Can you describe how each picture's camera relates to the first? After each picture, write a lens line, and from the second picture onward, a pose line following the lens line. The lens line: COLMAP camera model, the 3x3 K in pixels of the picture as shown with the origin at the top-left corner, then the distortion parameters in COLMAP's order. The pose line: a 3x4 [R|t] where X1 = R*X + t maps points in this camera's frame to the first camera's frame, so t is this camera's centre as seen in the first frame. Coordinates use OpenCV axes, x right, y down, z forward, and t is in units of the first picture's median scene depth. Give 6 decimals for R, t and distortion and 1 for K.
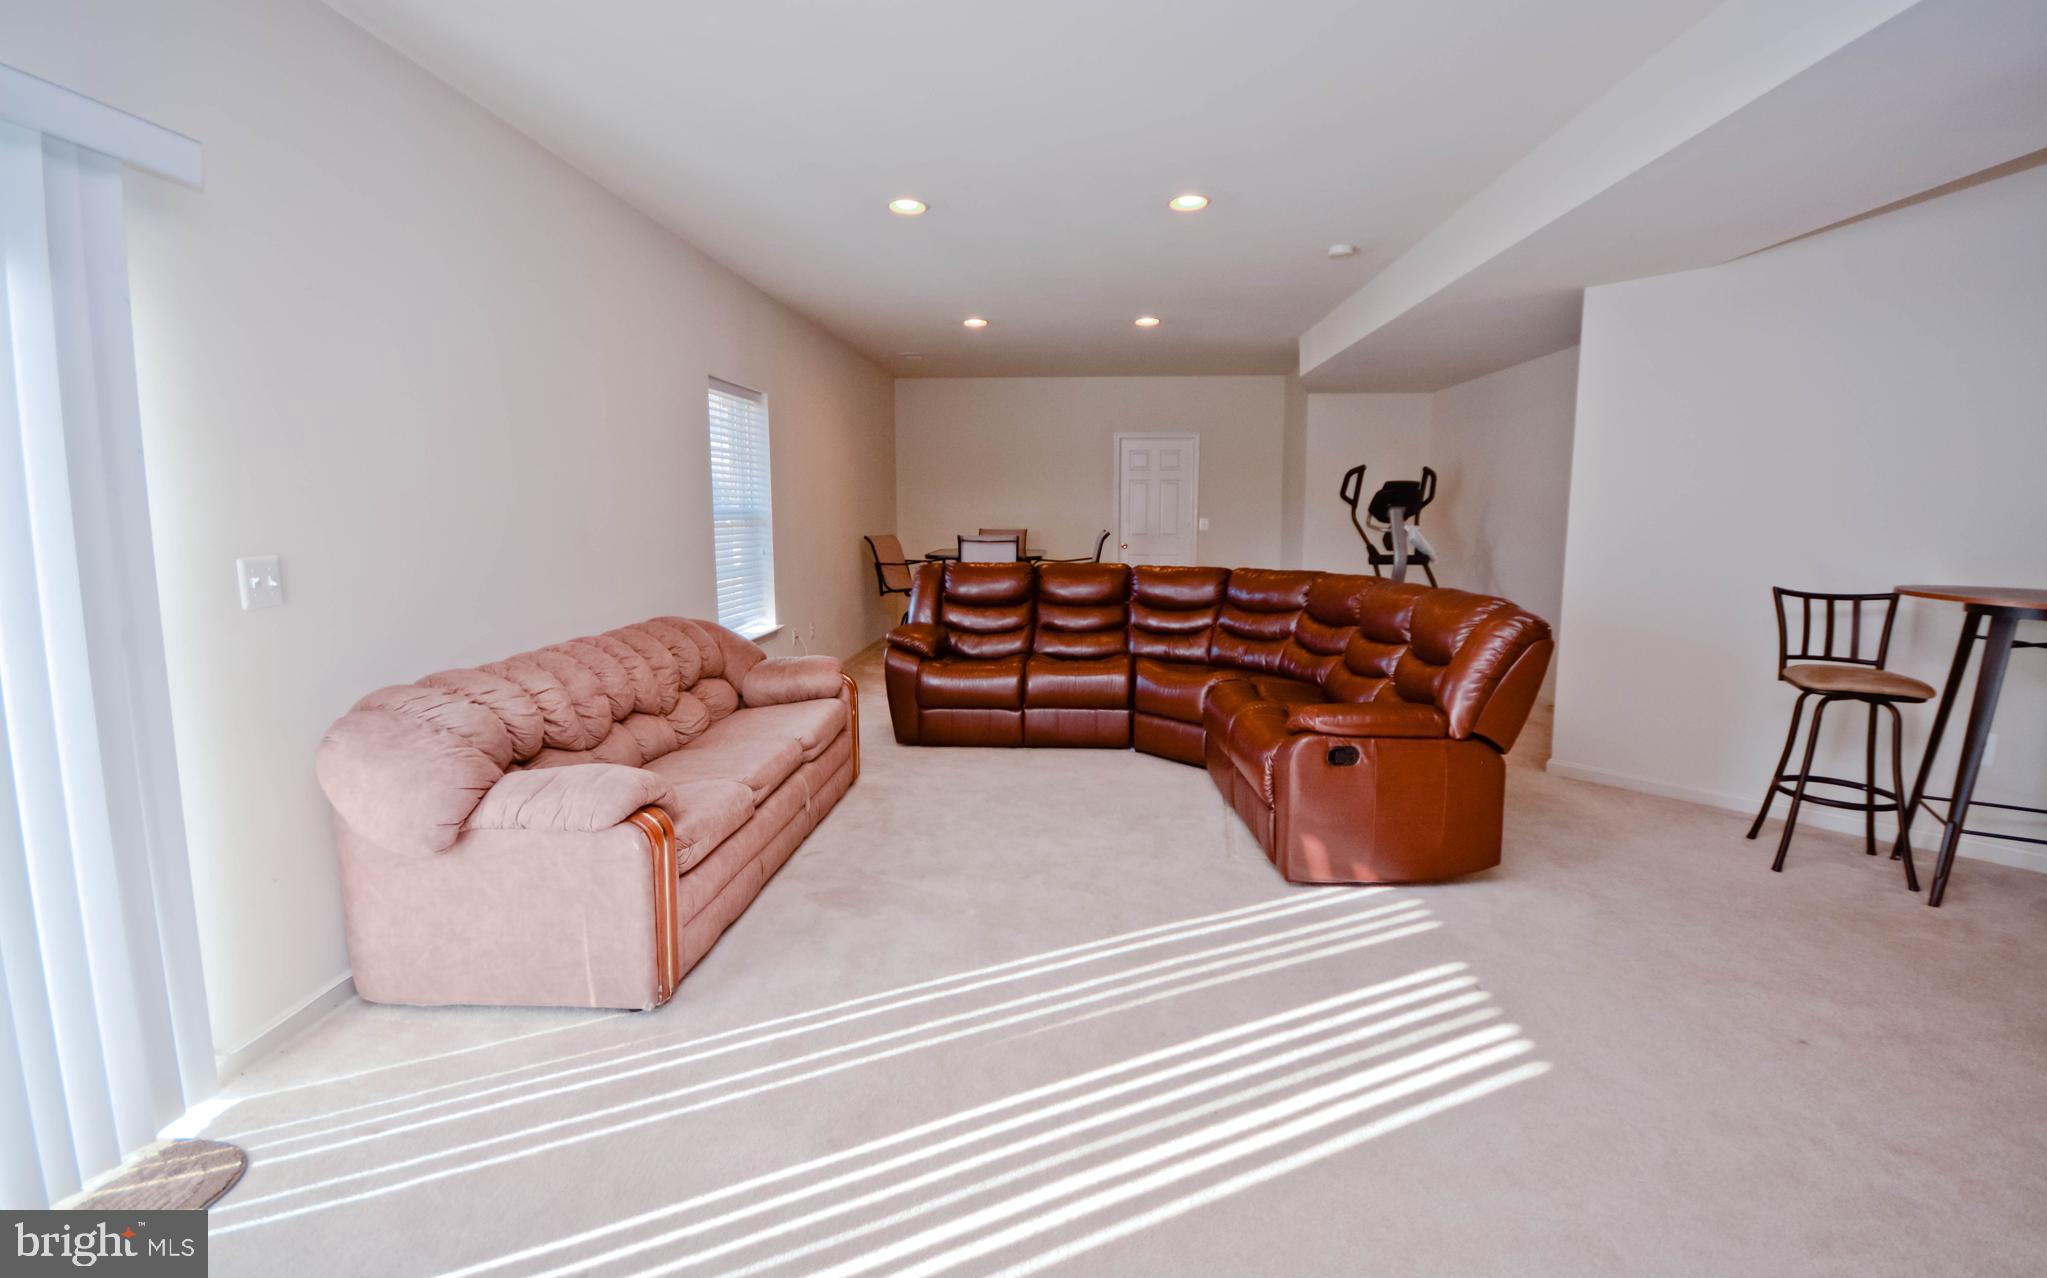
lens RADIAL K [[902.6, 0, 1023.5], [0, 902.6, 639.0], [0, 0, 1]] dist [0.003455, 0.000156]
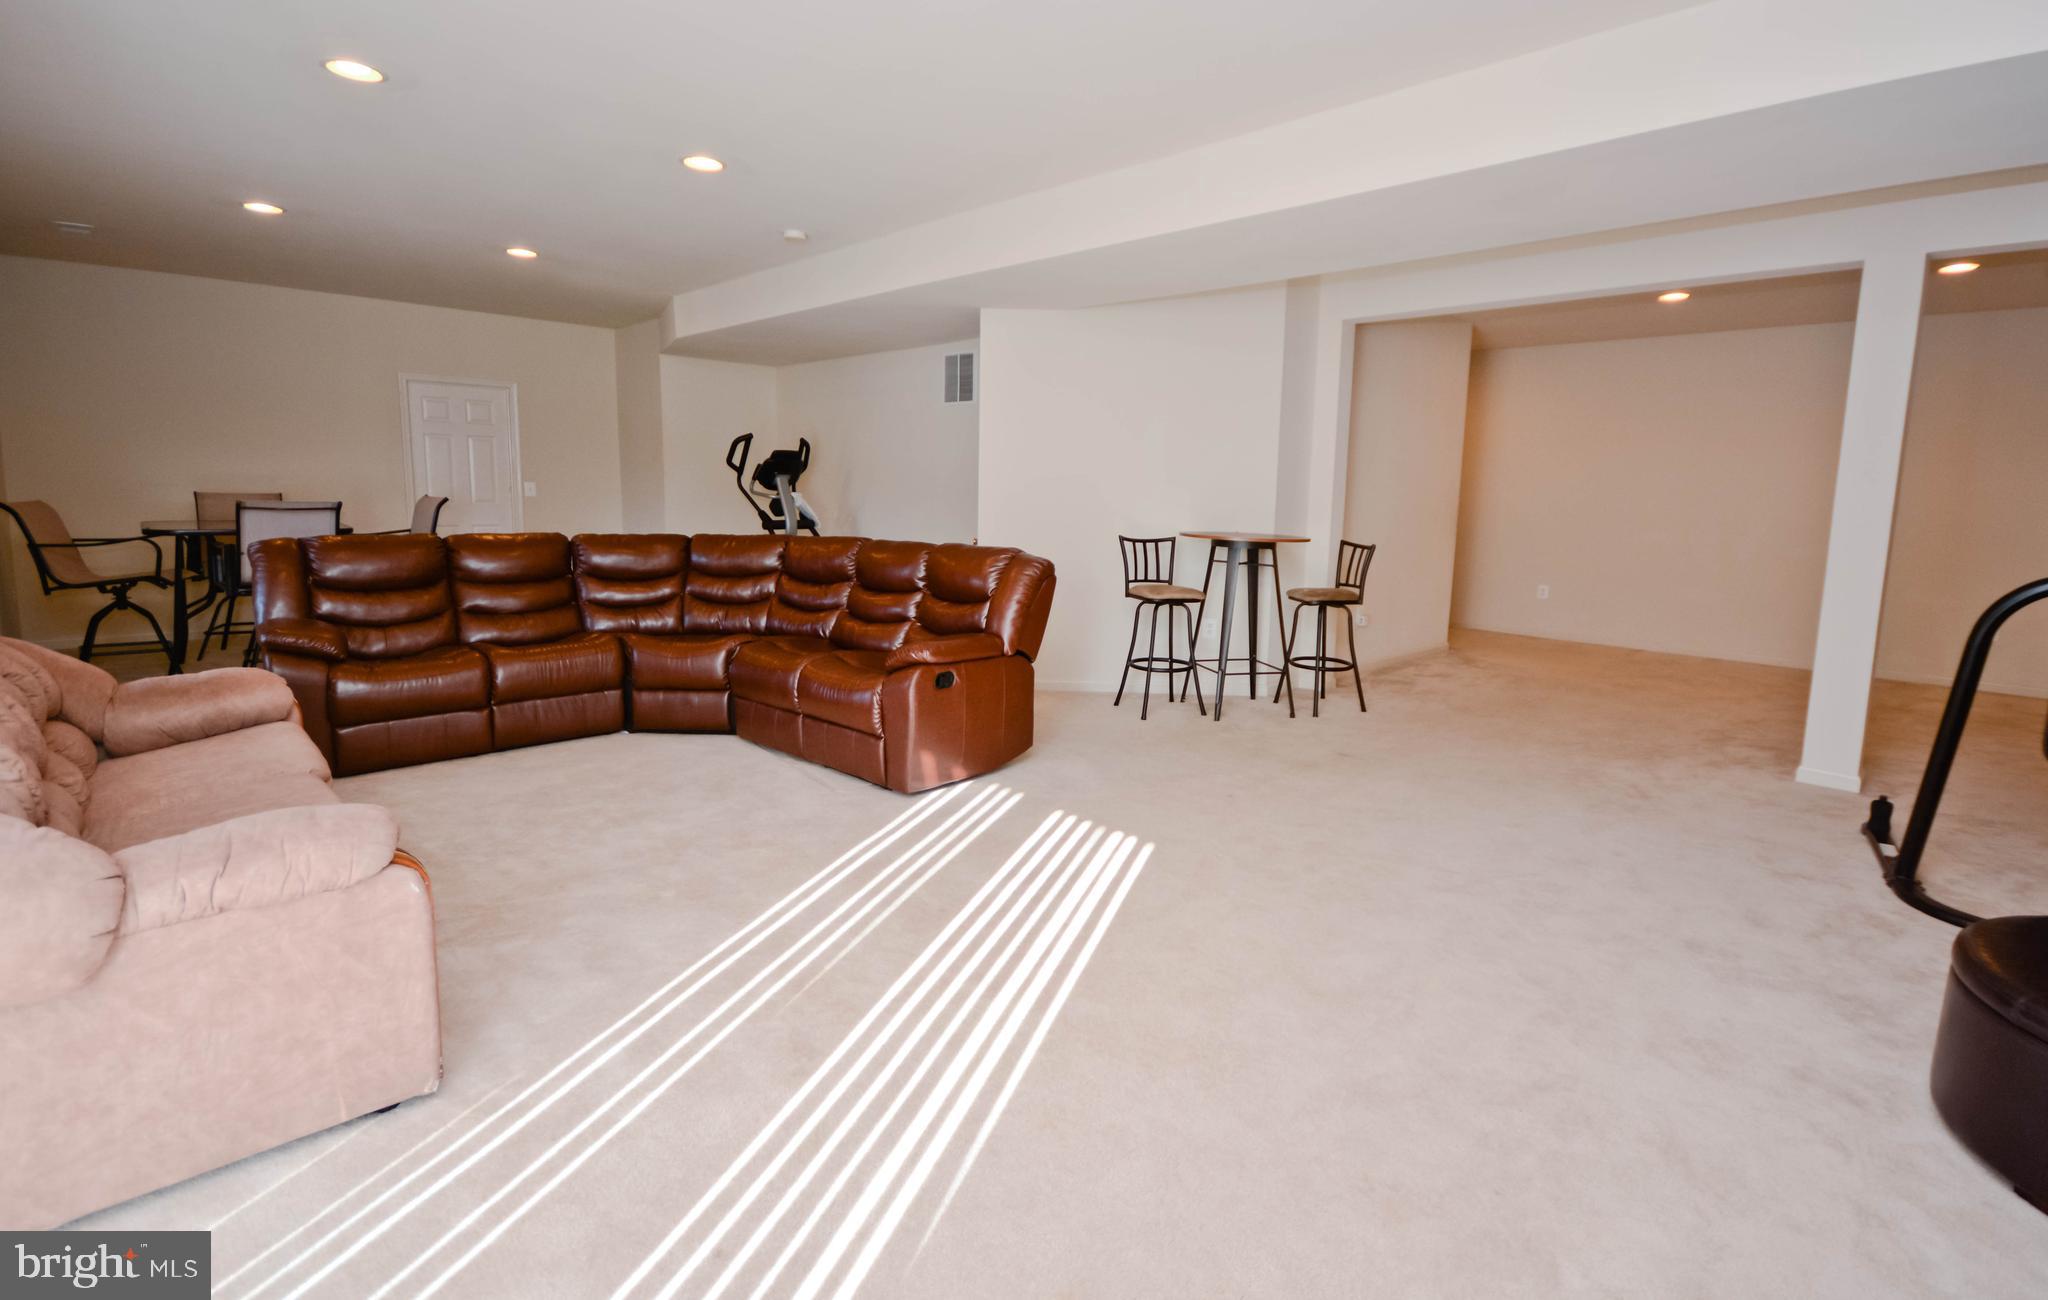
lens RADIAL K [[996.9, 0, 1024.0], [0, 996.9, 650.0], [0, 0, 1]] dist [0.002691, -0.000274]
pose [[0.666881, -0.107703, 0.737340, -0.371137], [0.085087, 0.994034, 0.068242, 0.003630], [-0.740291, 0.017228, 0.672066, 0.006161]]
